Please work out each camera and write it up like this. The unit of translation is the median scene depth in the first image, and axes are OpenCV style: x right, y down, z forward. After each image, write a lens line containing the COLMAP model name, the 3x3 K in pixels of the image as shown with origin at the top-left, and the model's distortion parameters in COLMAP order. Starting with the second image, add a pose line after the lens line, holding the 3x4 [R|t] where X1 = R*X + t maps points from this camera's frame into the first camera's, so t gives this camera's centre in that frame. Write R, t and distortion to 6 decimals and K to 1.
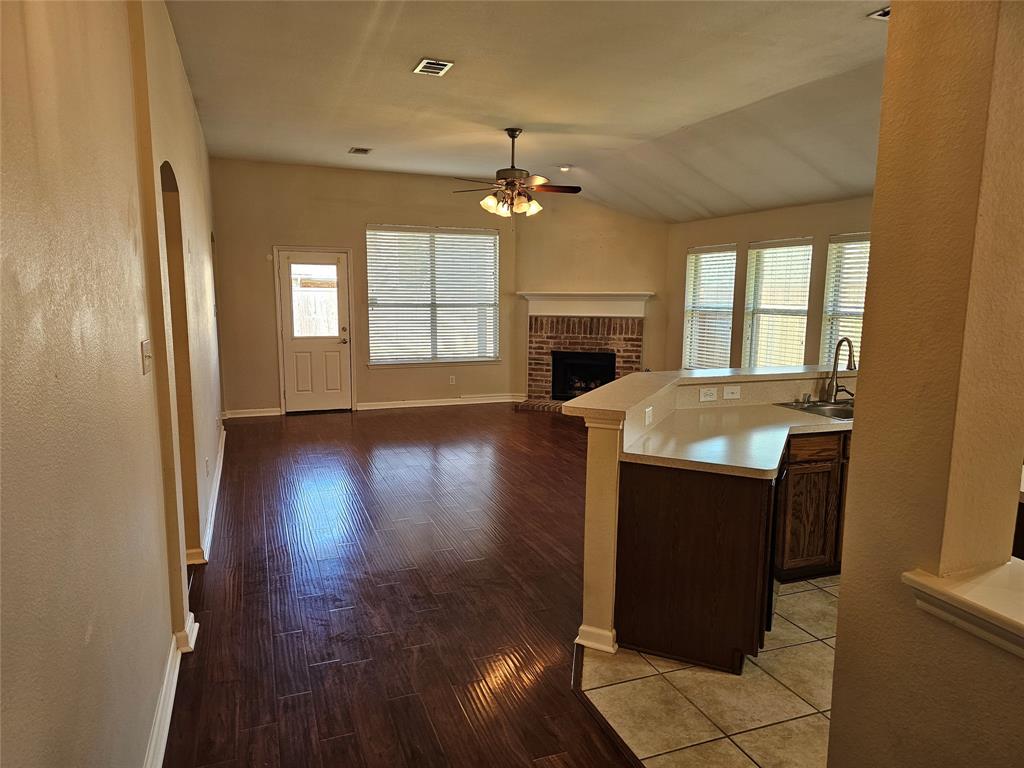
lens RADIAL K [[681.0, 0, 510.7], [0, 681.0, 386.0], [0, 0, 1]] dist [0.053334, -0.045531]
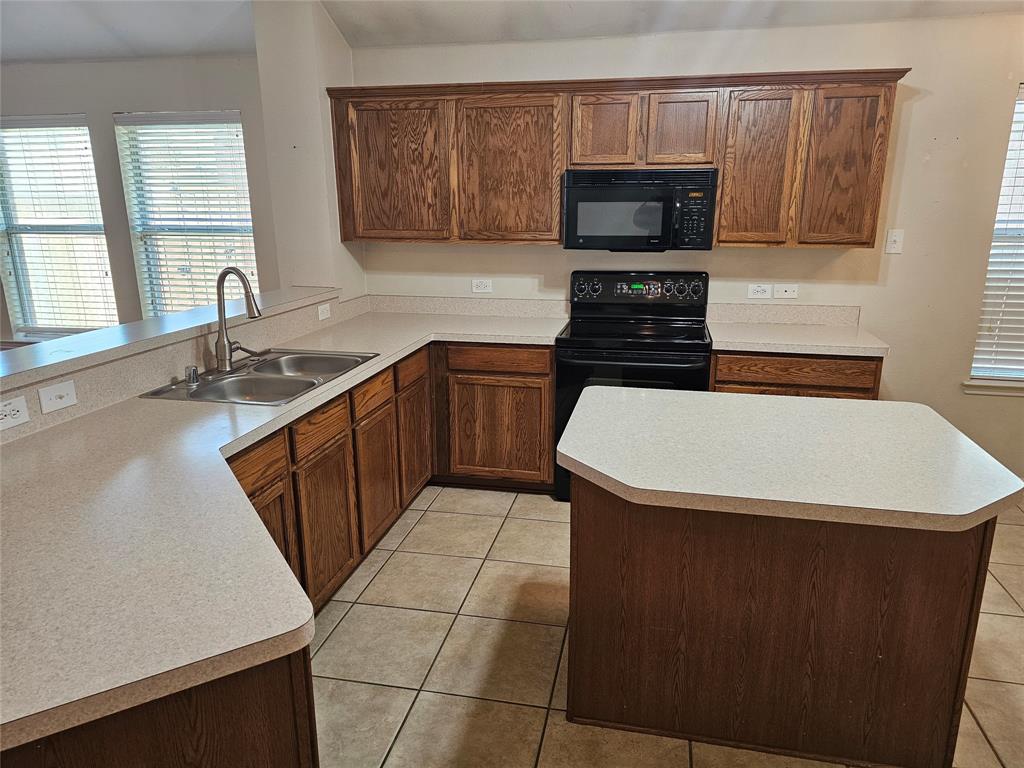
lens RADIAL K [[681.0, 0, 517.8], [0, 681.0, 380.2], [0, 0, 1]] dist [0.053334, -0.045531]
pose [[0.536775, -0.224422, 0.813331, 0.046771], [0.130033, 0.974463, 0.183065, -0.025498], [-0.833645, 0.007495, 0.552250, 0.217865]]
